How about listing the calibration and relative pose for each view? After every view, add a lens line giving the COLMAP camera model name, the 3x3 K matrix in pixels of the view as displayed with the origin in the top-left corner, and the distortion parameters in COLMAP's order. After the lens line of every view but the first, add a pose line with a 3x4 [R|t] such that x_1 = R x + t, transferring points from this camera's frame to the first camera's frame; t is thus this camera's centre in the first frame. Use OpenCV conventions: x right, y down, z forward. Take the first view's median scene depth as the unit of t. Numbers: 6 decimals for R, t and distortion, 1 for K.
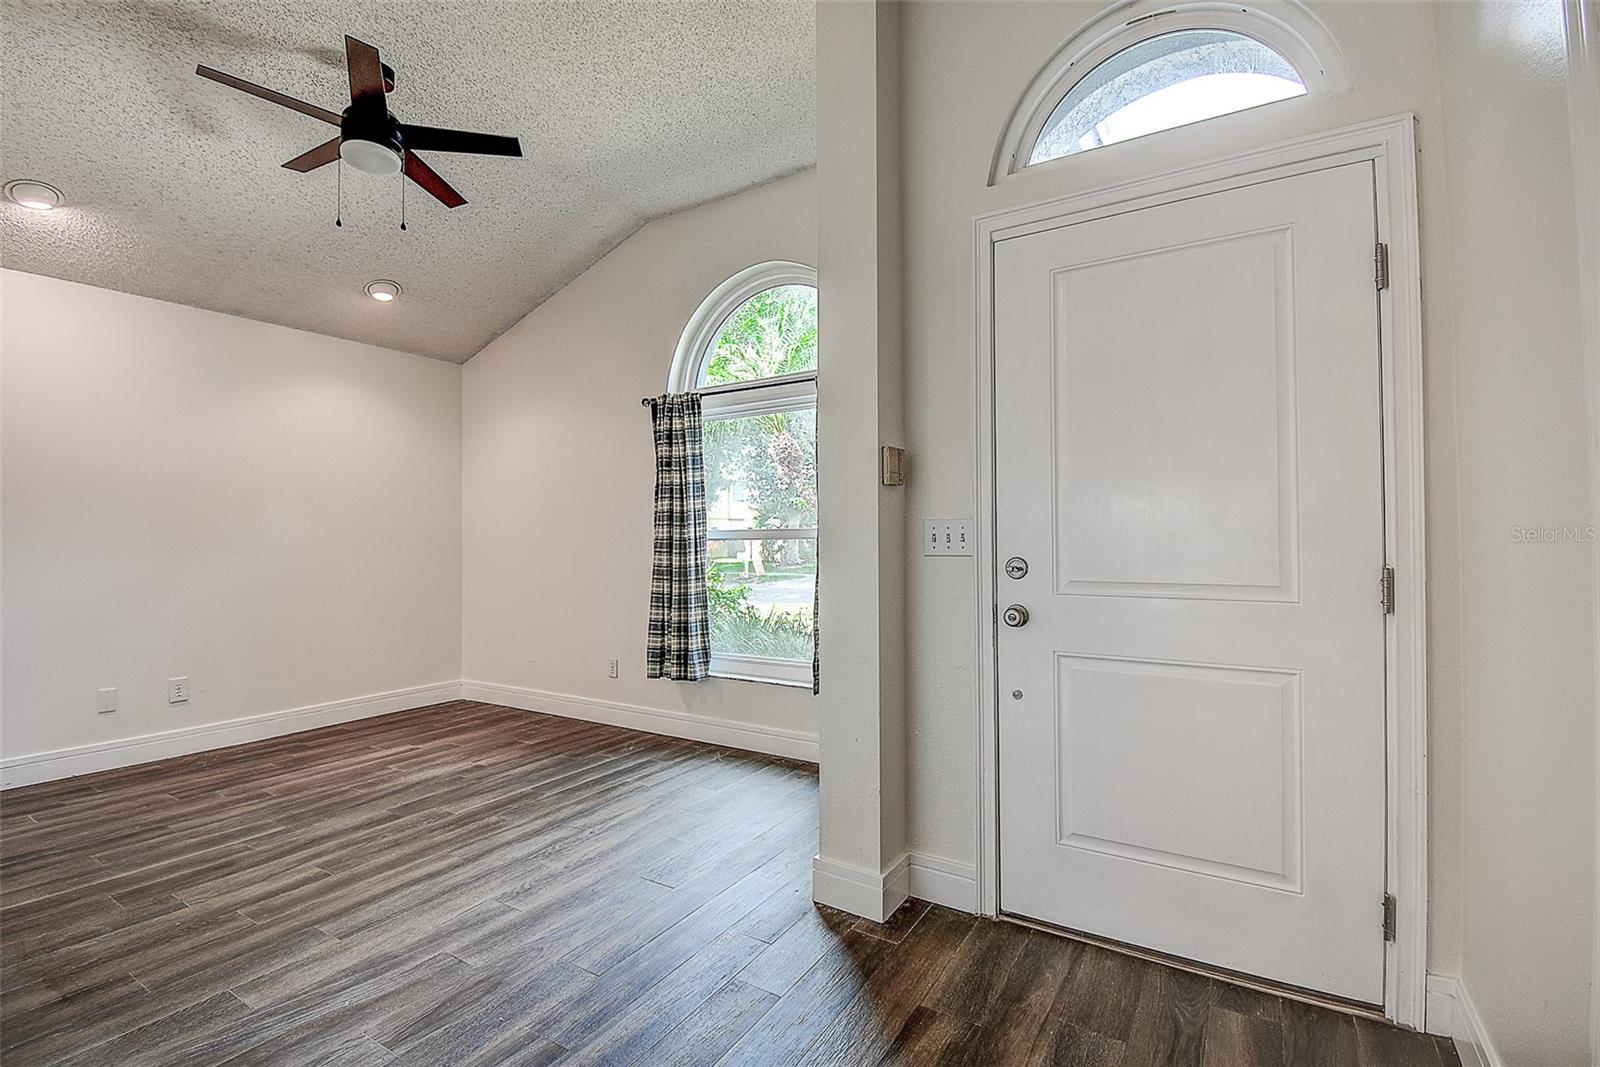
lens RADIAL K [[710.6, 0, 800.0], [0, 710.6, 533.5], [0, 0, 1]] dist [-0.000428, -0.015624]
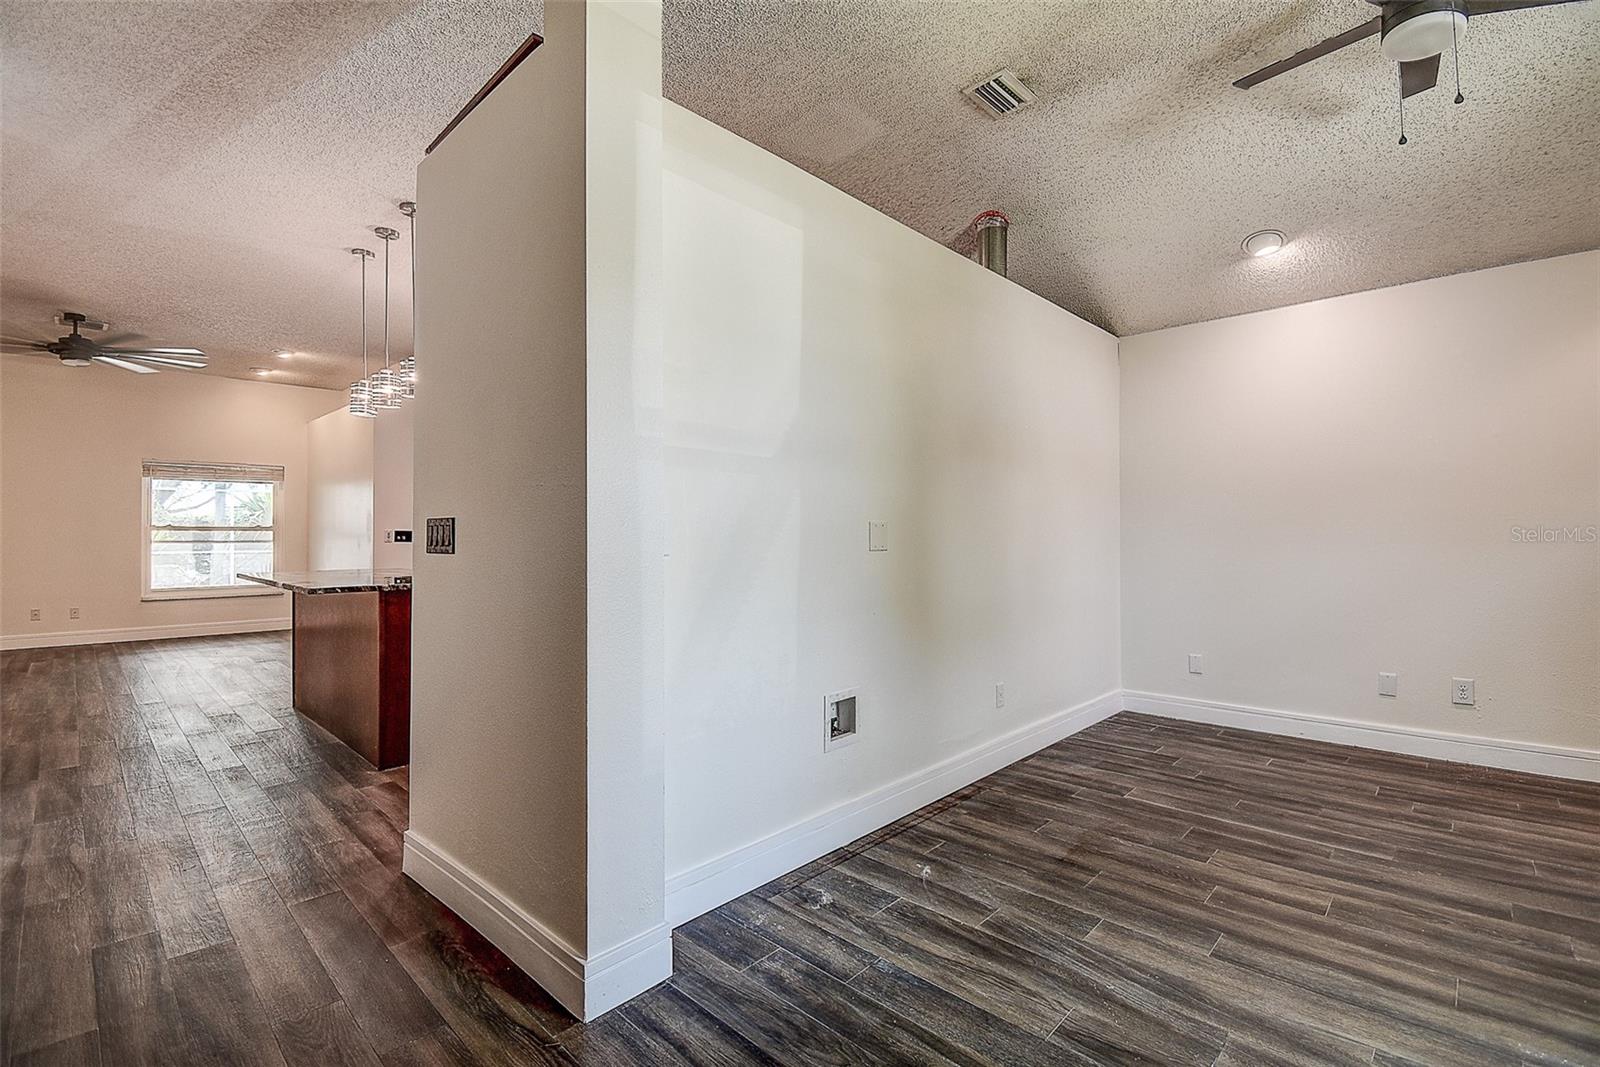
lens RADIAL K [[710.6, 0, 800.0], [0, 710.6, 533.5], [0, 0, 1]] dist [-0.000428, -0.015624]
pose [[-0.212496, 0.004160, -0.977153, 0.291330], [0.015460, 0.999880, 0.000895, 0.001031], [0.977040, -0.014917, -0.212535, 0.506174]]
